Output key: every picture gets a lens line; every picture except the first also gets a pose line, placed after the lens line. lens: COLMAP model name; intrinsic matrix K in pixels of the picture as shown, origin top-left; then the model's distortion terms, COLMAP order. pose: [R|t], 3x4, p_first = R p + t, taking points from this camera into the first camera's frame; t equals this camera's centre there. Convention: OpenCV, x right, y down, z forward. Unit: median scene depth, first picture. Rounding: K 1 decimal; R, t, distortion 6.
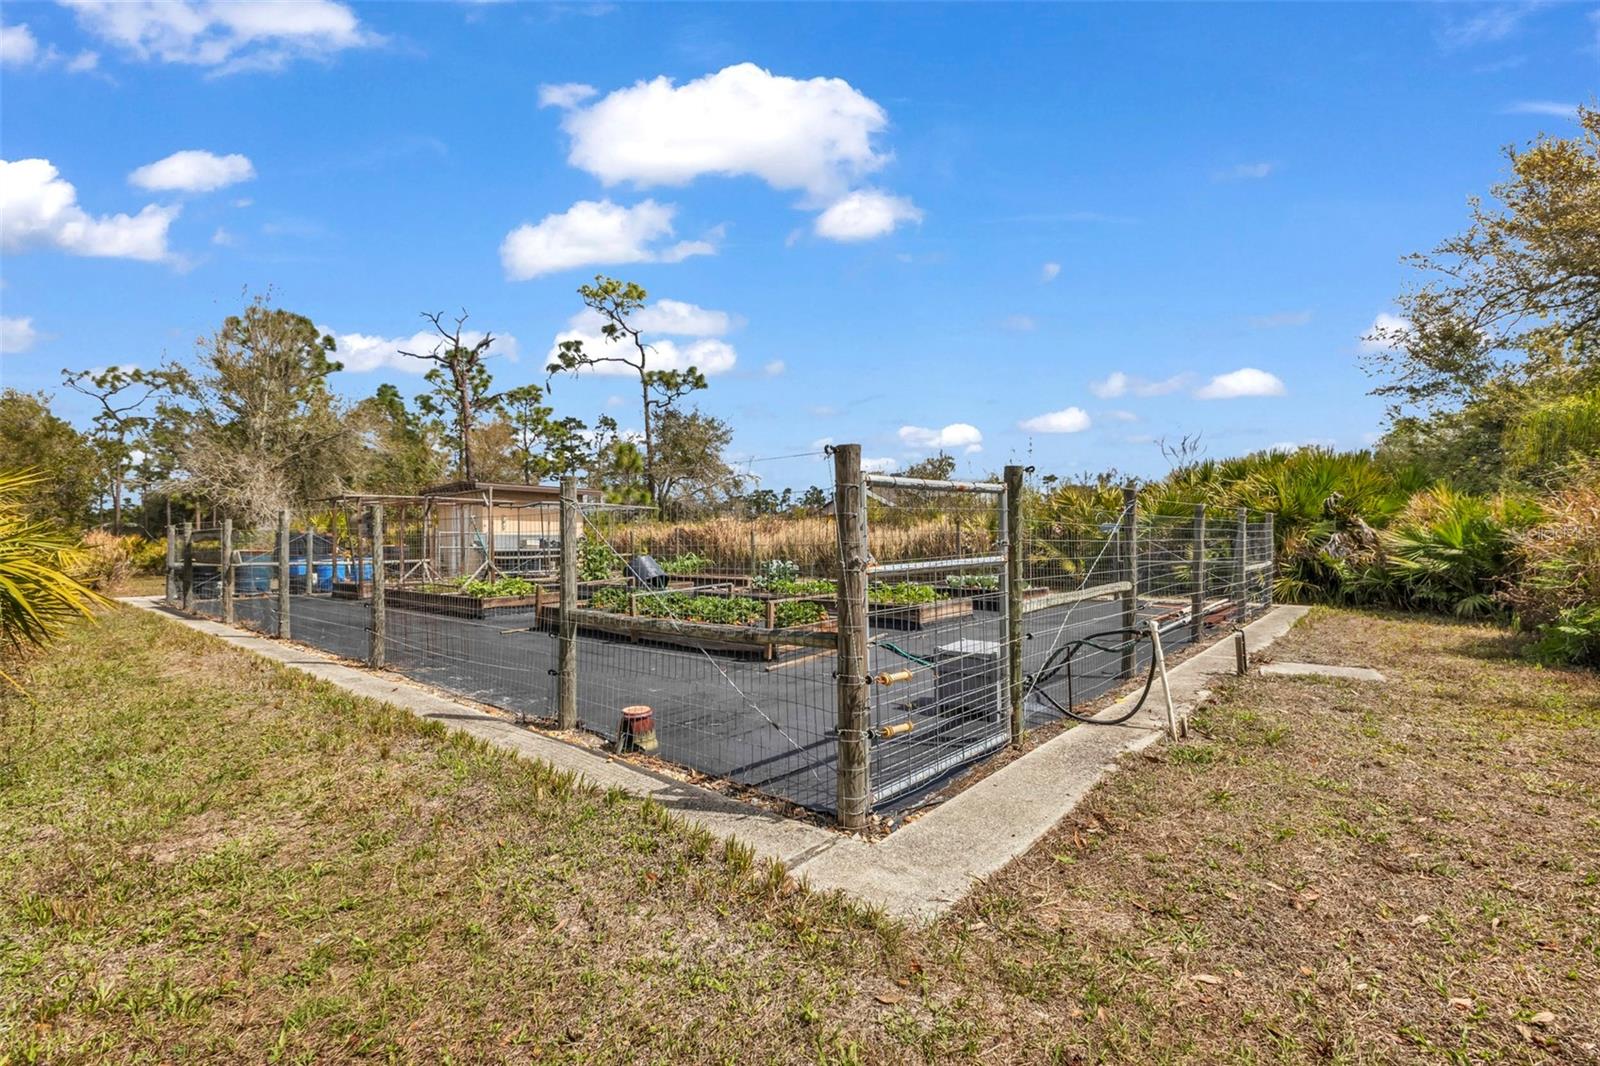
lens RADIAL K [[717.6, 0, 805.9], [0, 717.6, 528.1], [0, 0, 1]] dist [0.010165, -0.003195]
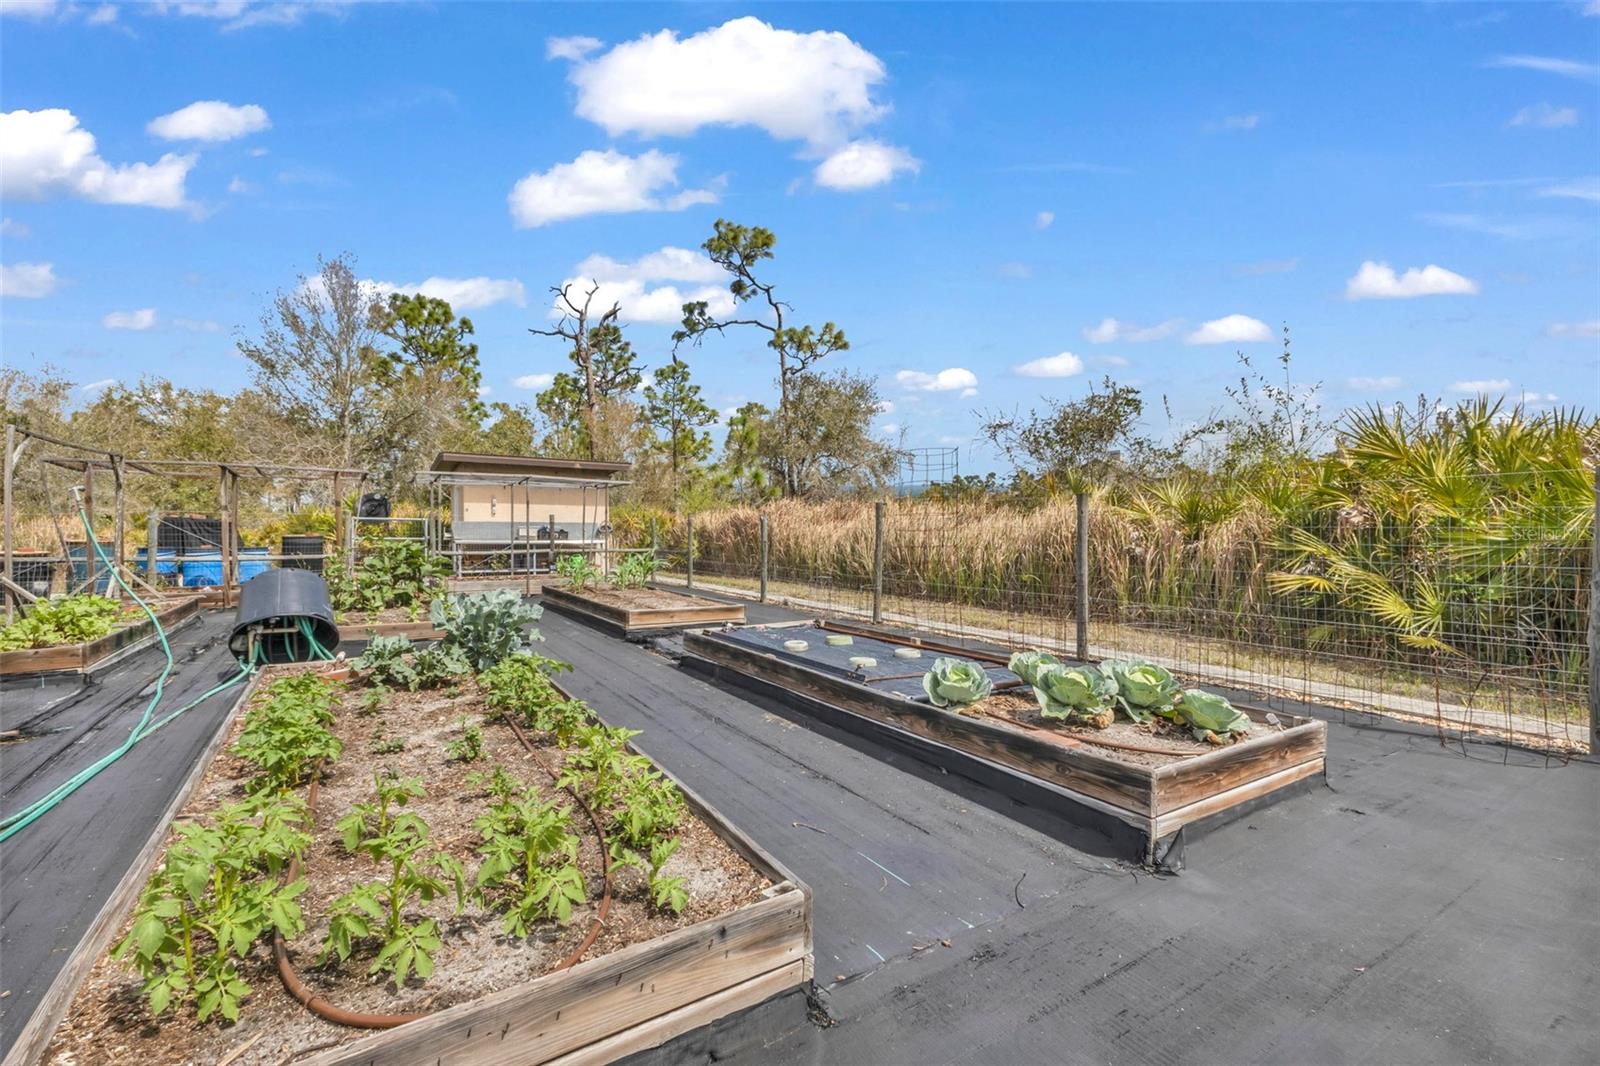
lens RADIAL K [[717.6, 0, 795.5], [0, 717.6, 532.9], [0, 0, 1]] dist [0.010165, -0.003195]
pose [[0.952650, 0.008896, -0.303940, 0.061714], [-0.001766, 0.999717, 0.023725, 0.001136], [0.304065, -0.022065, 0.952396, 0.185990]]
